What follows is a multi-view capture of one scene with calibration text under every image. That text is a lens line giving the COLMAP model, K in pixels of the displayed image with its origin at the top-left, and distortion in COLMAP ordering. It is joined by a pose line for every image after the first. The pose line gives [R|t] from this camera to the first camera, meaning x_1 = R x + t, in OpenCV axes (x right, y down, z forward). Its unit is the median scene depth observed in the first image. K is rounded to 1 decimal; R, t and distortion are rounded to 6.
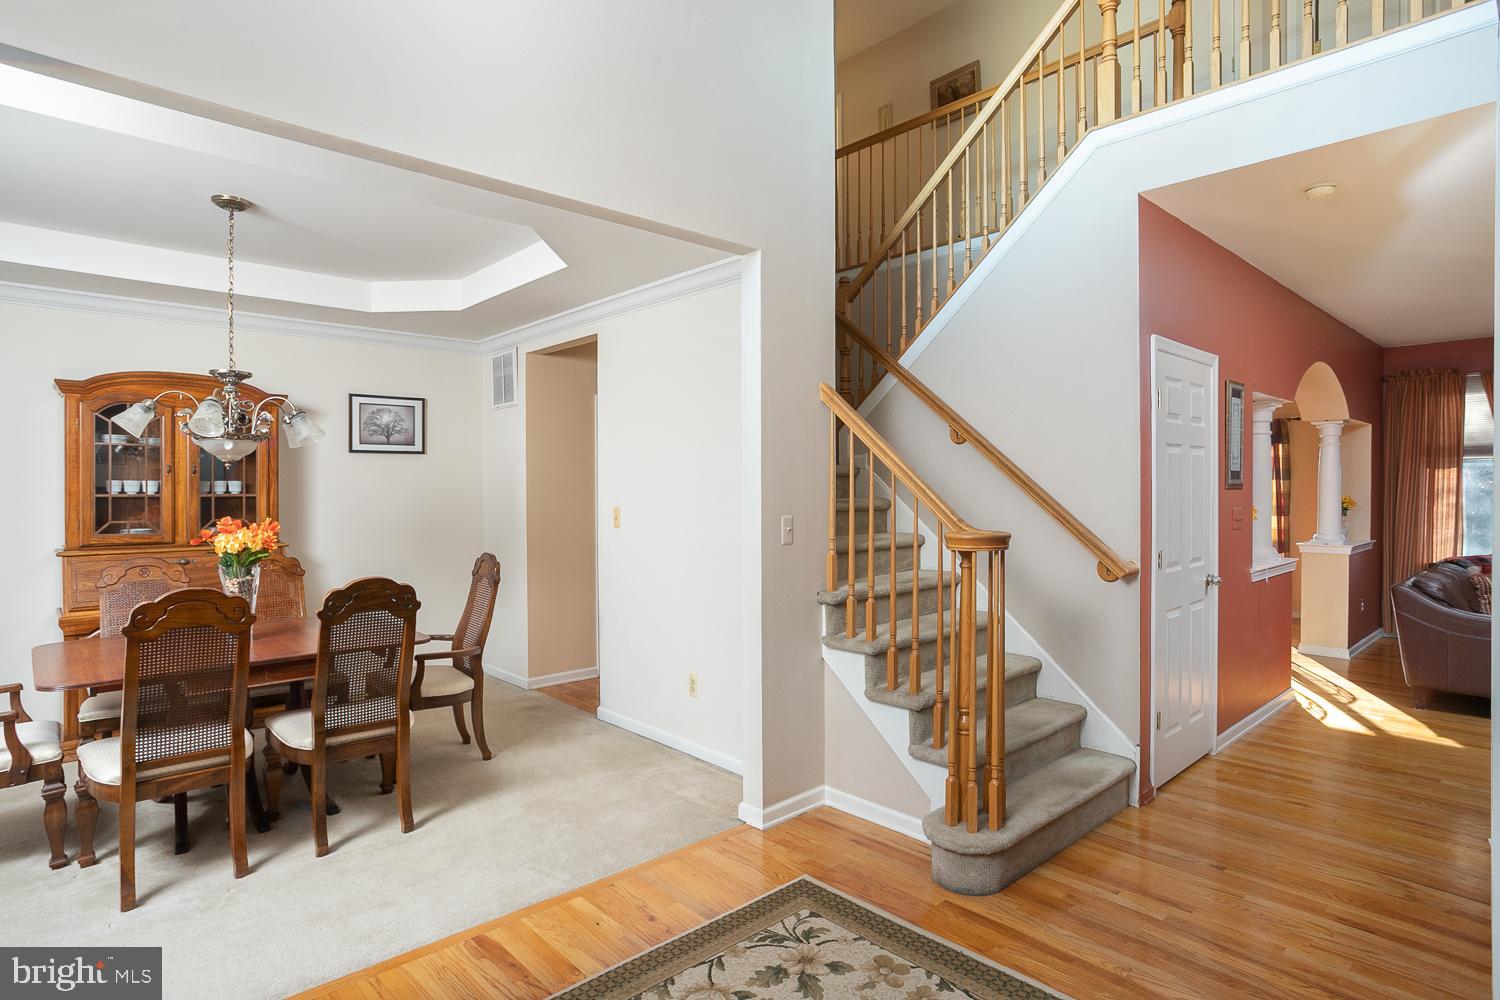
lens RADIAL K [[807.7, 0, 752.2], [0, 807.7, 479.8], [0, 0, 1]] dist [-0.046250, 0.033880]
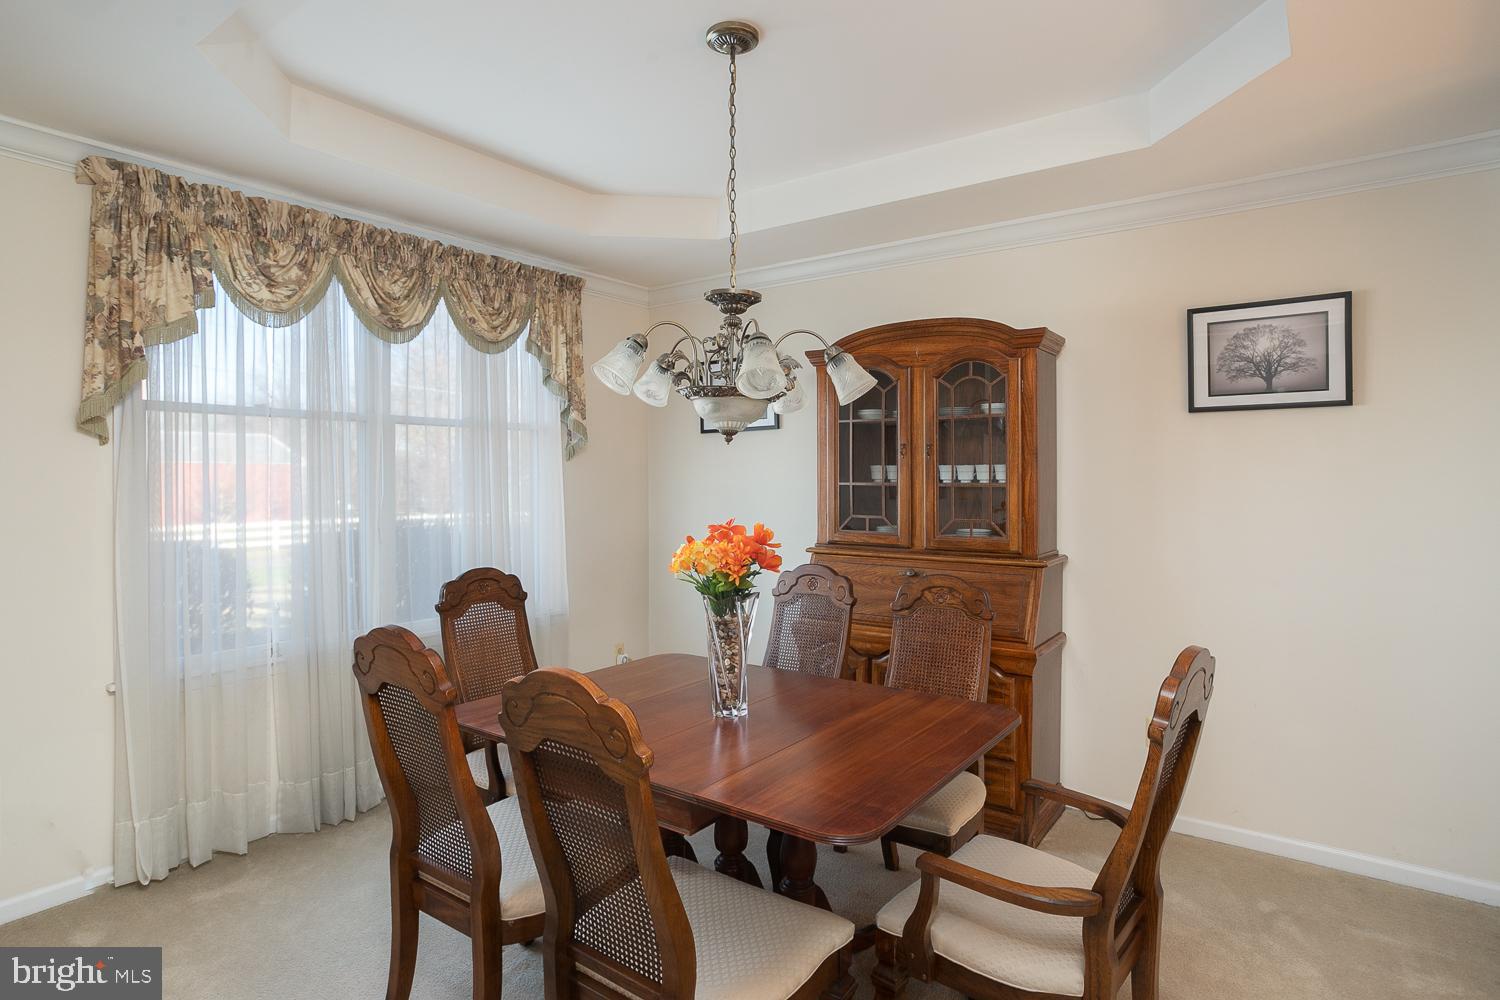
lens RADIAL K [[807.7, 0, 752.2], [0, 807.7, 479.8], [0, 0, 1]] dist [-0.046250, 0.033880]
pose [[0.193706, 0.002743, -0.981056, -0.004015], [0.008543, 0.999953, 0.004482, 0.011432], [0.981022, -0.009250, 0.193674, 0.774564]]
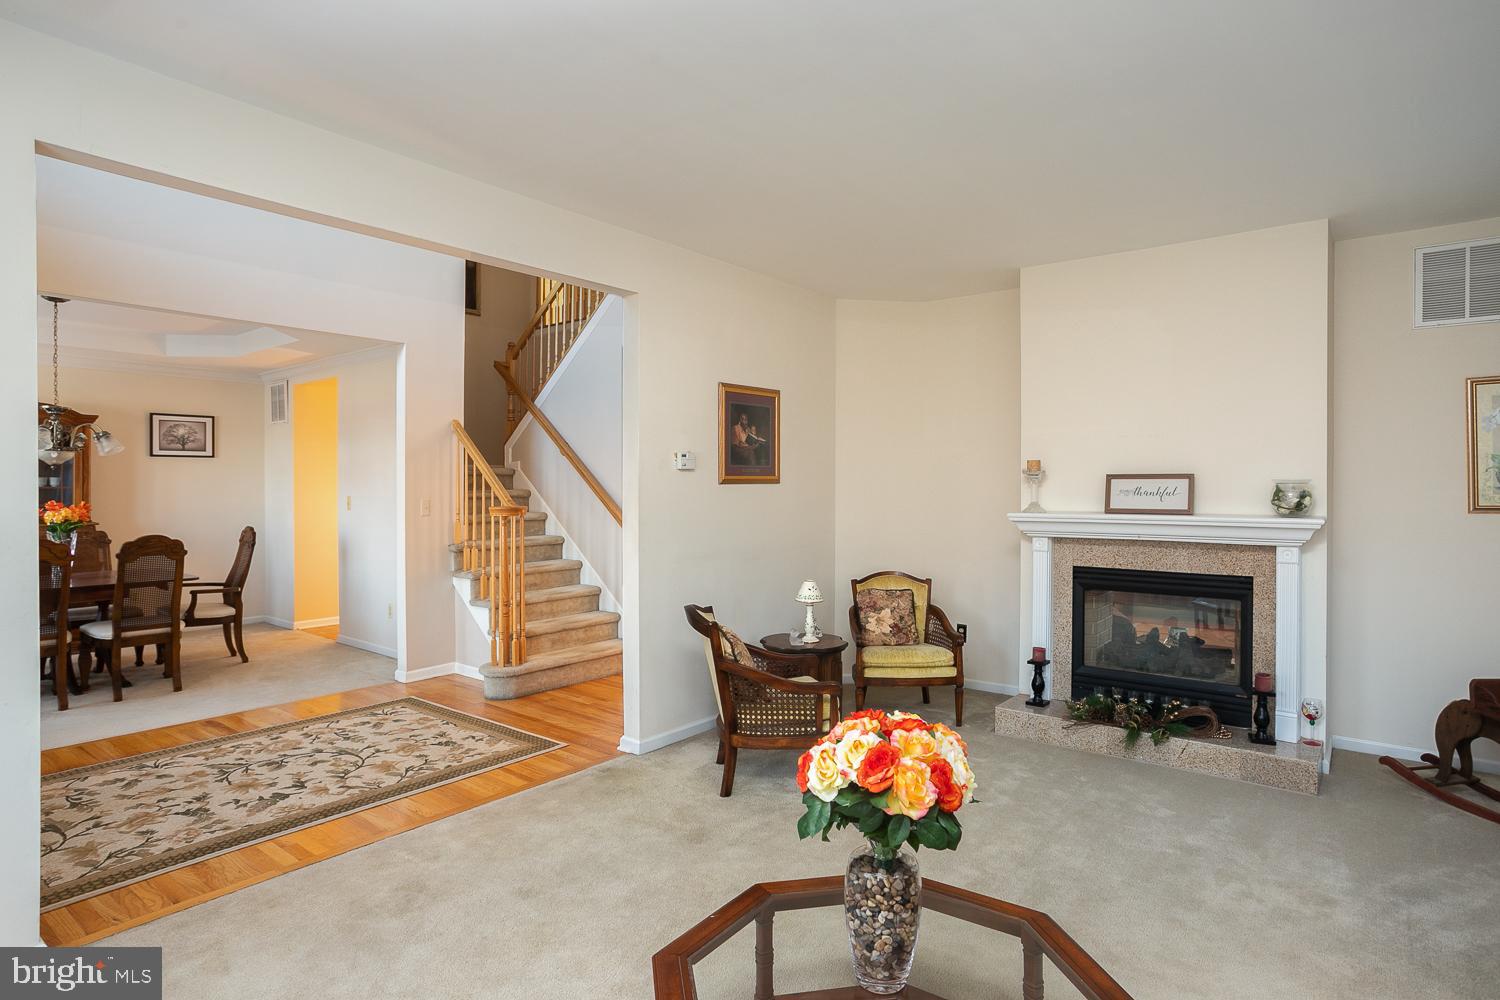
lens RADIAL K [[807.7, 0, 752.2], [0, 807.7, 479.8], [0, 0, 1]] dist [-0.046250, 0.033880]
pose [[0.987816, 0.001797, 0.155617, 0.385548], [-0.002083, 0.999996, 0.001675, 0.000851], [-0.155613, -0.001978, 0.987816, -0.641862]]
